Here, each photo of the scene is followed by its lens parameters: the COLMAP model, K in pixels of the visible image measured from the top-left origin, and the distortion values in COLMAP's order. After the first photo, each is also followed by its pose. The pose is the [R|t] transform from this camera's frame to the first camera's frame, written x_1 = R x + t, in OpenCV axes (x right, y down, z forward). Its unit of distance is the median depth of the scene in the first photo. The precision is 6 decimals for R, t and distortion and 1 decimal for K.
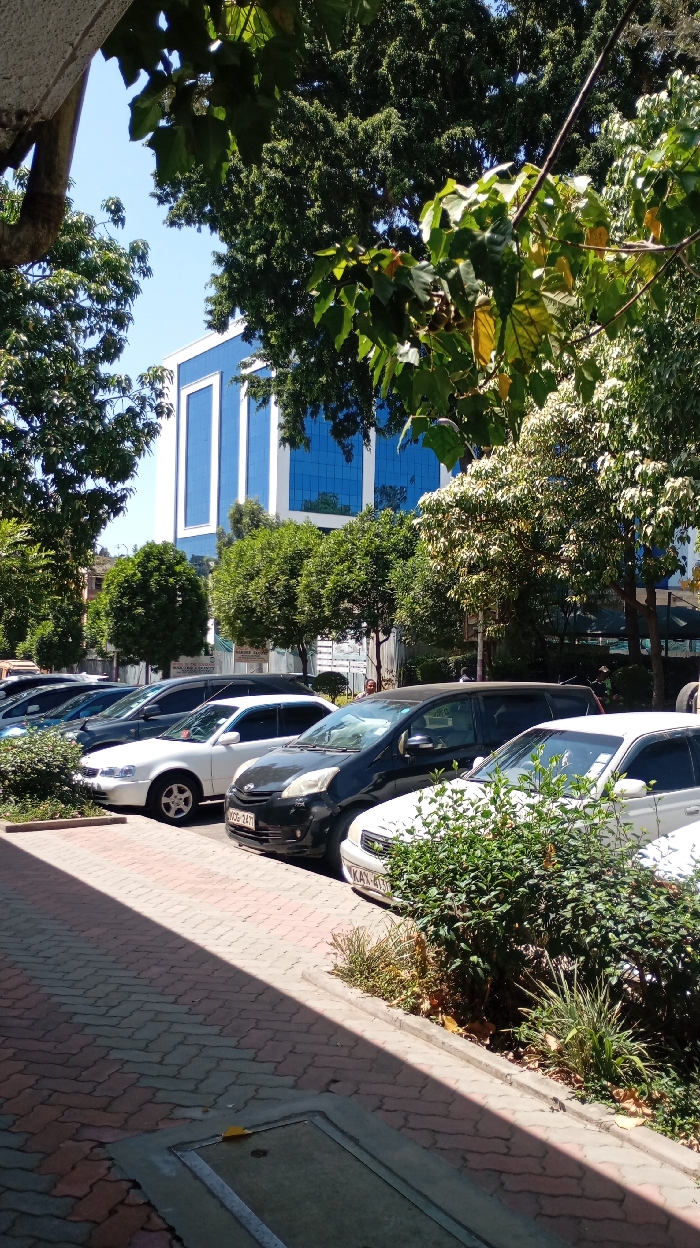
lens RADIAL K [[1079.1, 0, 375.5], [0, 1079.1, 611.0], [0, 0, 1]] dist [0.052471, -0.073900]
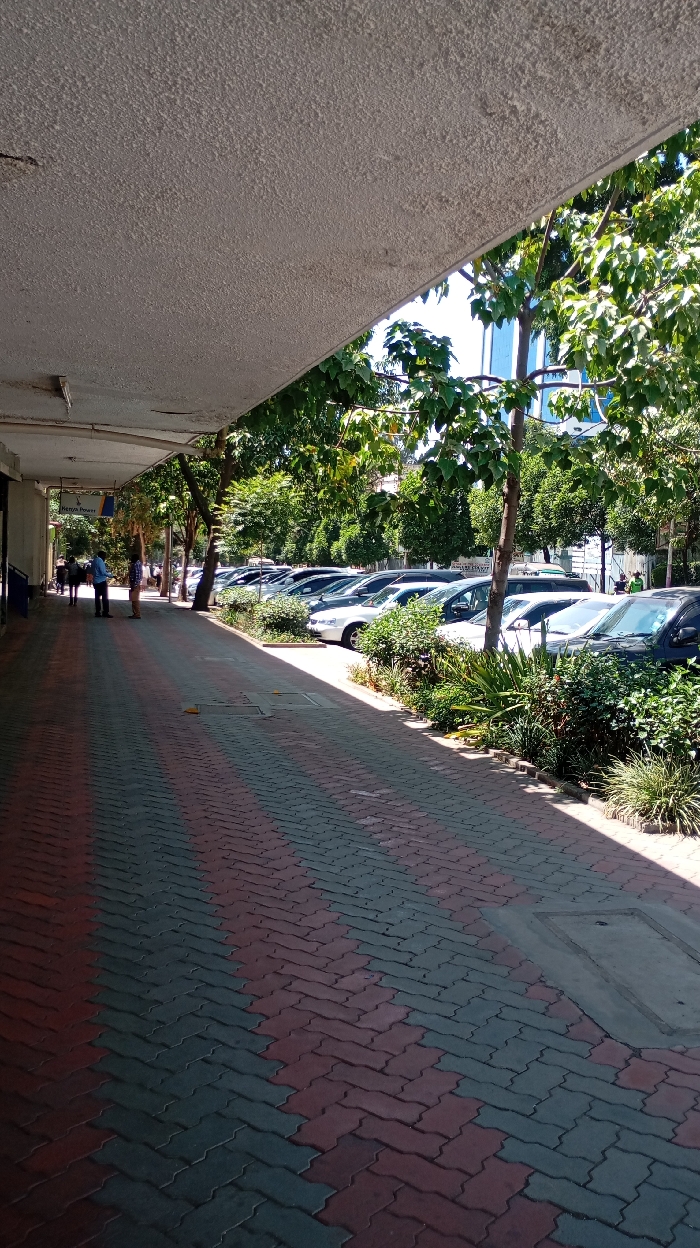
lens RADIAL K [[1079.1, 0, 375.5], [0, 1079.1, 611.0], [0, 0, 1]] dist [0.052471, -0.073900]
pose [[0.956179, 0.033049, -0.290911, 0.312558], [-0.006322, 0.995708, 0.092337, -0.029318], [0.292714, -0.086452, 0.952284, -0.587795]]
